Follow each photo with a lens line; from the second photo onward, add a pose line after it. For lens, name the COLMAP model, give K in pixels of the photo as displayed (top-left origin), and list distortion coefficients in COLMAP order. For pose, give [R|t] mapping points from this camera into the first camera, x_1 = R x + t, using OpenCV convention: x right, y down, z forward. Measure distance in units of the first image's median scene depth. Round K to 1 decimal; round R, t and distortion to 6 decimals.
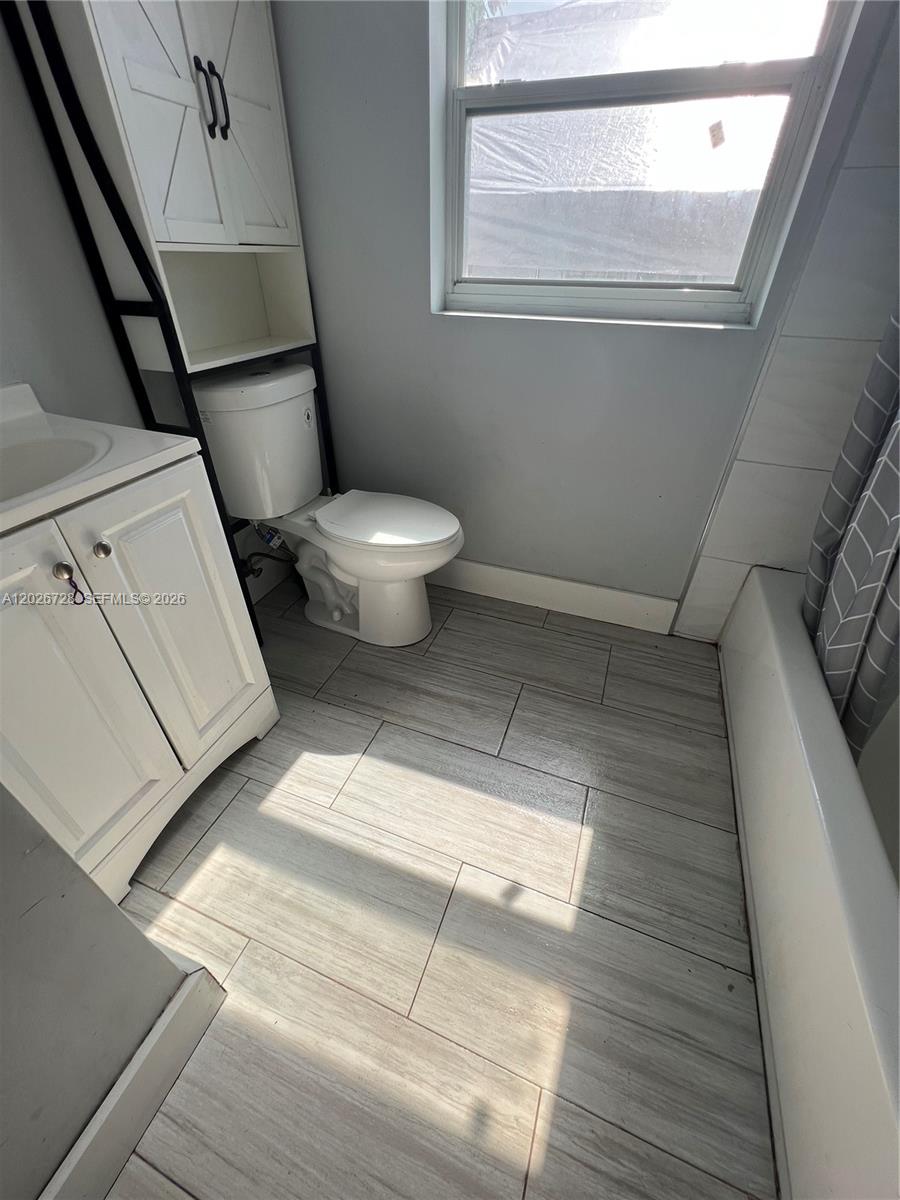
lens RADIAL K [[478.1, 0, 448.9], [0, 478.1, 600.8], [0, 0, 1]] dist [0.000268, 0.000272]
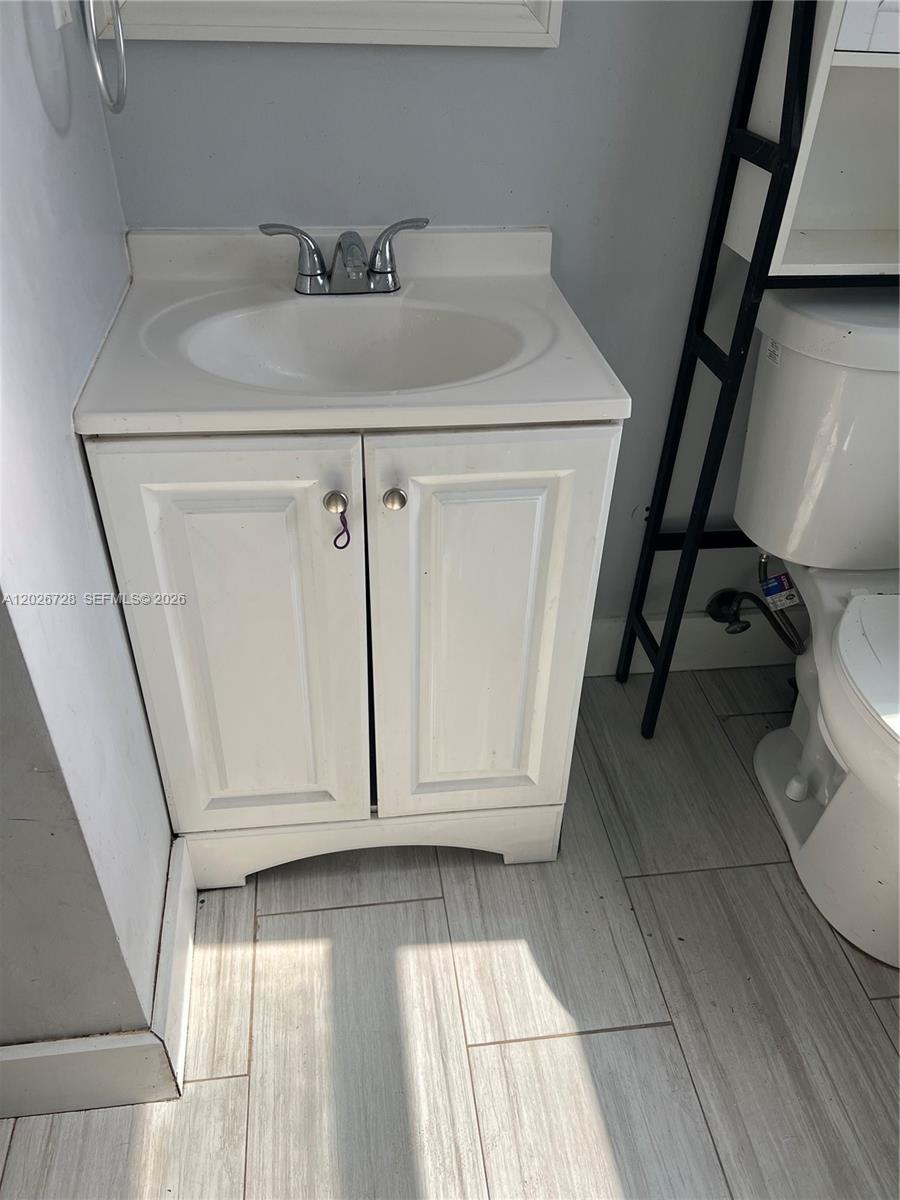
lens RADIAL K [[904.2, 0, 441.3], [0, 904.2, 605.0], [0, 0, 1]] dist [0.048471, -0.055106]
pose [[0.470912, 0.533494, -0.702585, 0.192324], [-0.536406, 0.805439, 0.252065, -0.214336], [0.700364, 0.258171, 0.665461, 0.129730]]
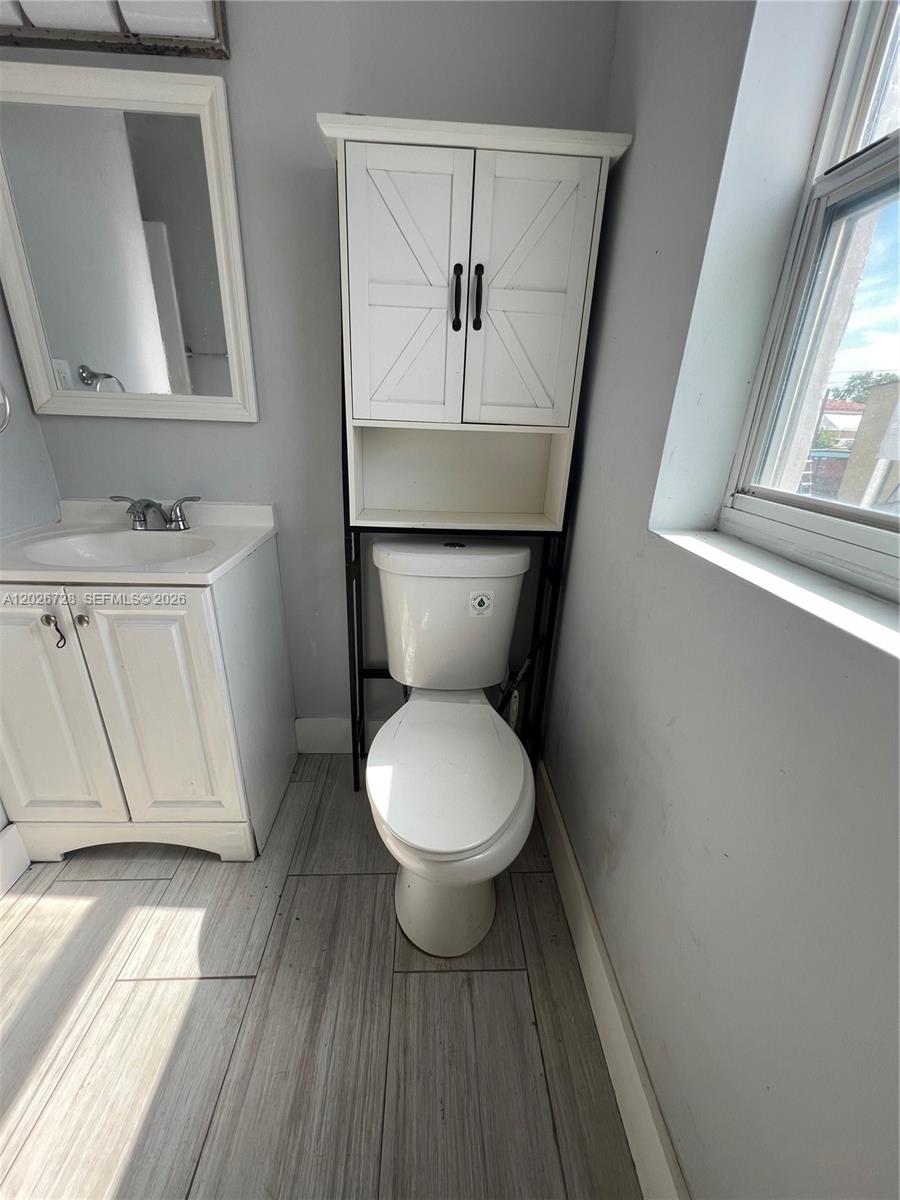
lens RADIAL K [[478.1, 0, 450.8], [0, 478.1, 602.7], [0, 0, 1]] dist [0.000268, 0.000272]
pose [[0.392233, 0.339329, -0.854991, 0.456240], [-0.564327, 0.822775, 0.067654, -0.485498], [0.726422, 0.455958, 0.514212, 0.635378]]
